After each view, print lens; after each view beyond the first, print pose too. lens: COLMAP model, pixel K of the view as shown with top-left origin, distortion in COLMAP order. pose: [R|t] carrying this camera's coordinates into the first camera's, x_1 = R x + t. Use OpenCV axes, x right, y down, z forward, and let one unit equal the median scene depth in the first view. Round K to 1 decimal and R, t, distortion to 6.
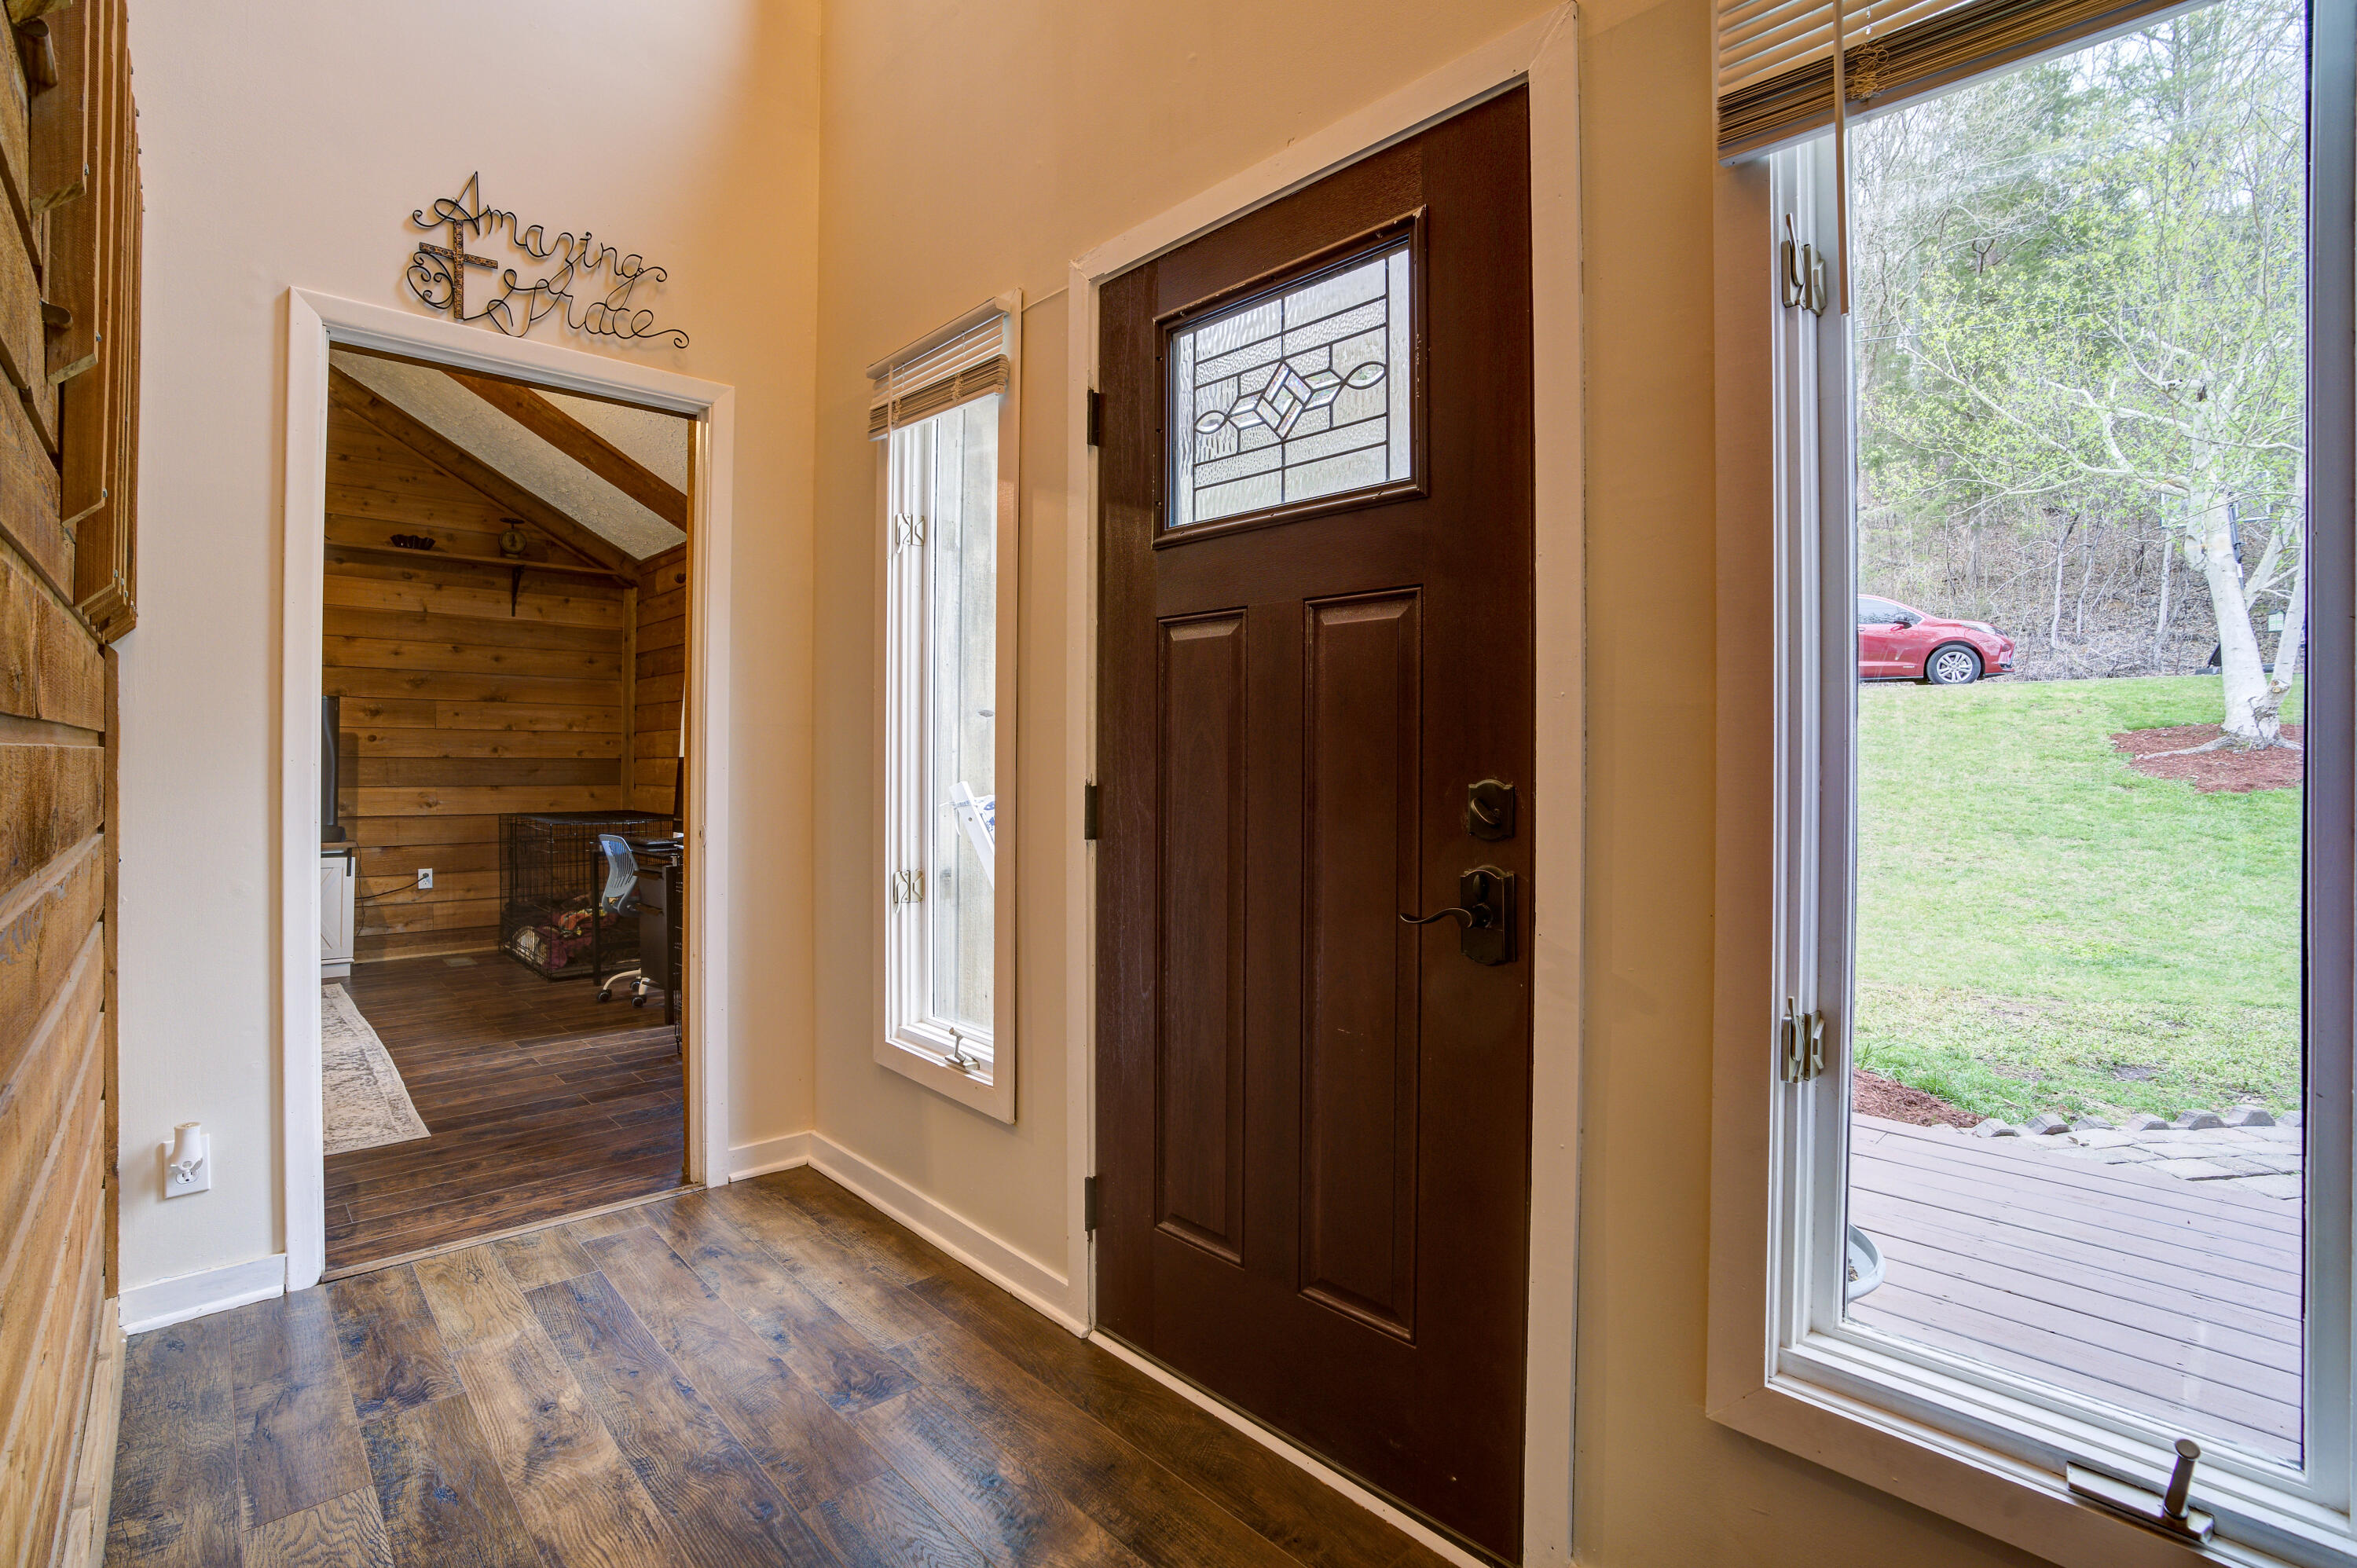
lens RADIAL K [[1081.6, 0, 1204.6], [0, 1081.6, 782.9], [0, 0, 1]] dist [-0.066233, 0.025519]
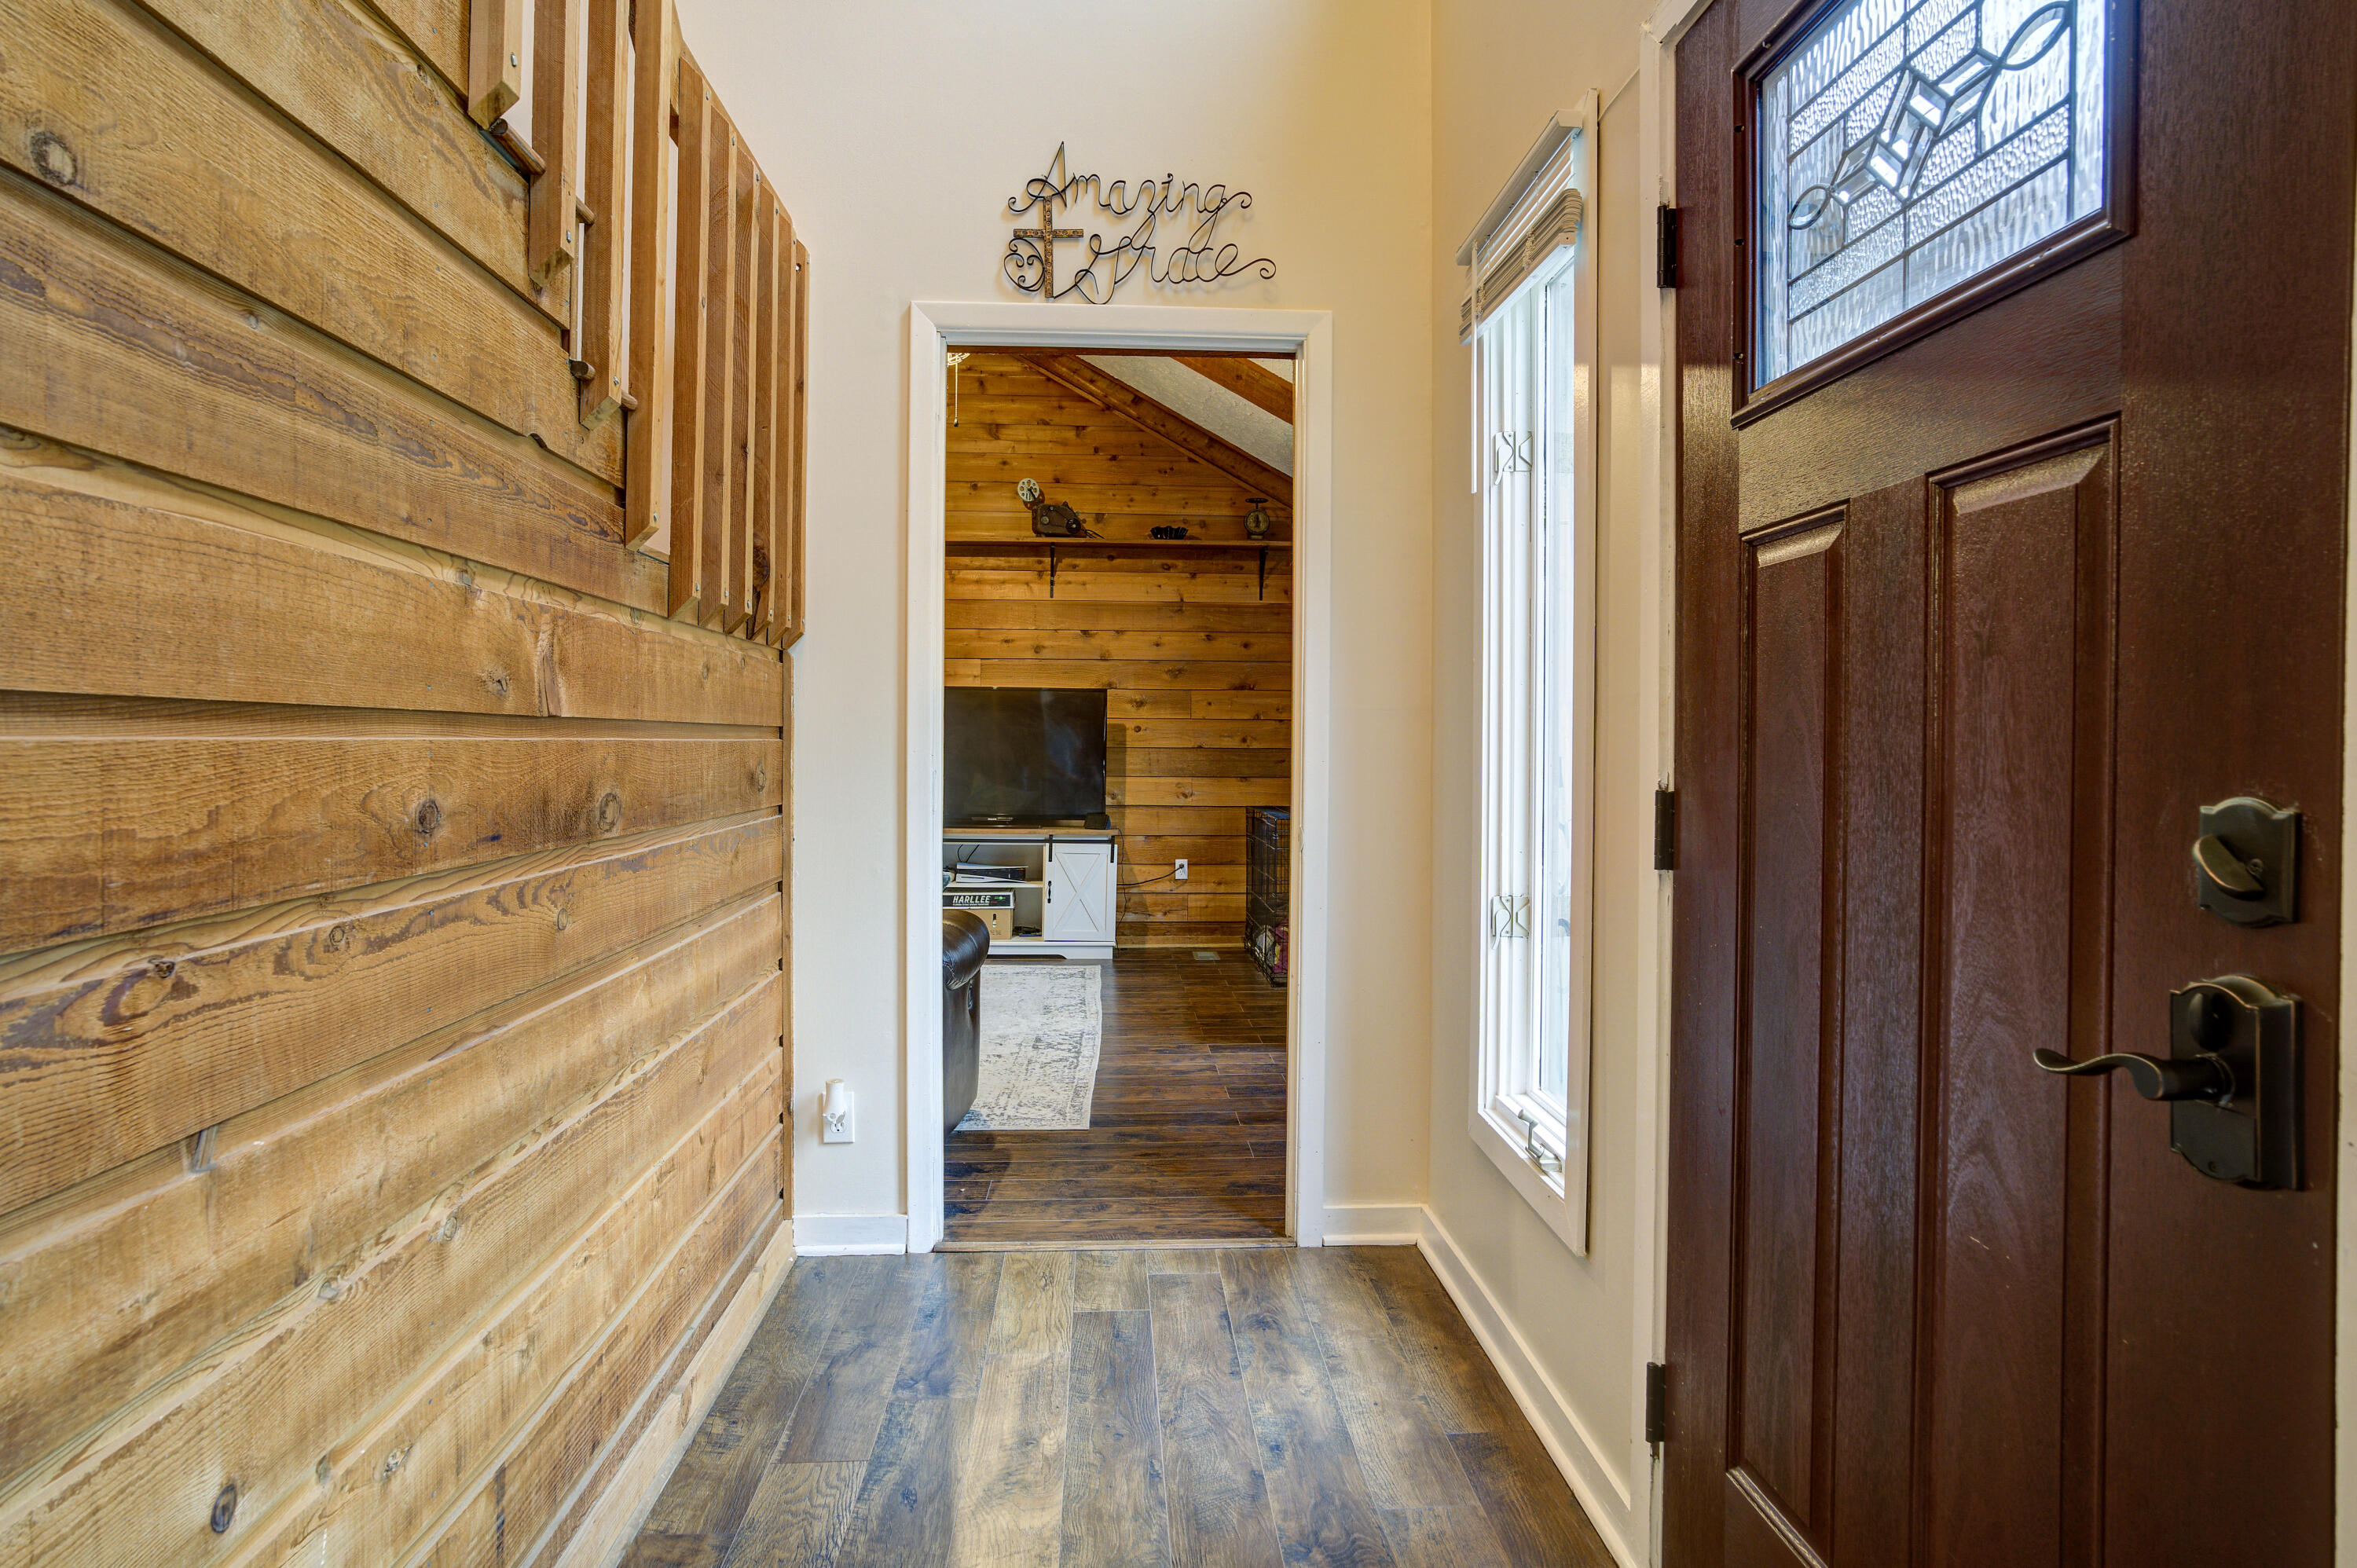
lens RADIAL K [[1303.1, 0, 1178.5], [0, 1303.1, 784.0], [0, 0, 1]] dist [-0.047943, 0.027301]
pose [[0.763603, 0.017027, -0.645462, 0.153848], [-0.014237, 0.999853, 0.009532, -0.004351], [0.645529, 0.001911, 0.763733, 0.147989]]
